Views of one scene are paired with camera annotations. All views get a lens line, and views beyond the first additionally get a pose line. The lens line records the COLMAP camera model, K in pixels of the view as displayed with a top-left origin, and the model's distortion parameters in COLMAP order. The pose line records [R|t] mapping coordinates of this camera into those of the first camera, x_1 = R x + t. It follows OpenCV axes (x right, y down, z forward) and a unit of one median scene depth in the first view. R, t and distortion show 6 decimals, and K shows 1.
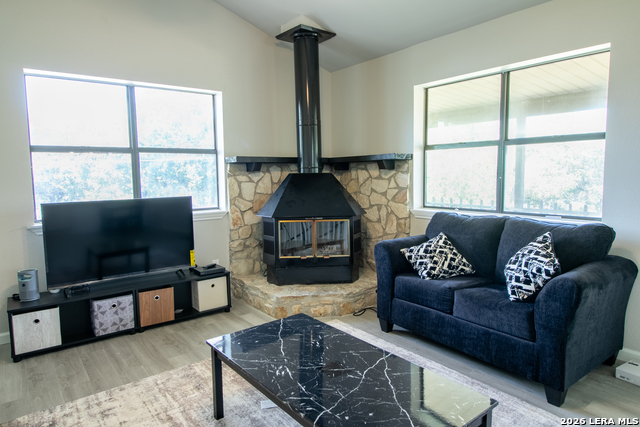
lens RADIAL K [[403.1, 0, 322.0], [0, 403.1, 209.5], [0, 0, 1]] dist [0.002034, -0.007192]
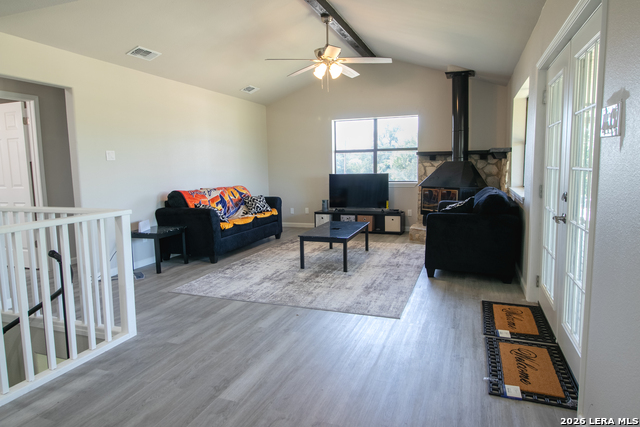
lens RADIAL K [[403.1, 0, 320.6], [0, 403.1, 209.5], [0, 0, 1]] dist [0.002034, -0.007192]
pose [[0.527951, 0.101206, -0.843223, 1.154703], [-0.067551, 0.994733, 0.077096, 0.013732], [0.846584, 0.016258, 0.532007, -0.321871]]
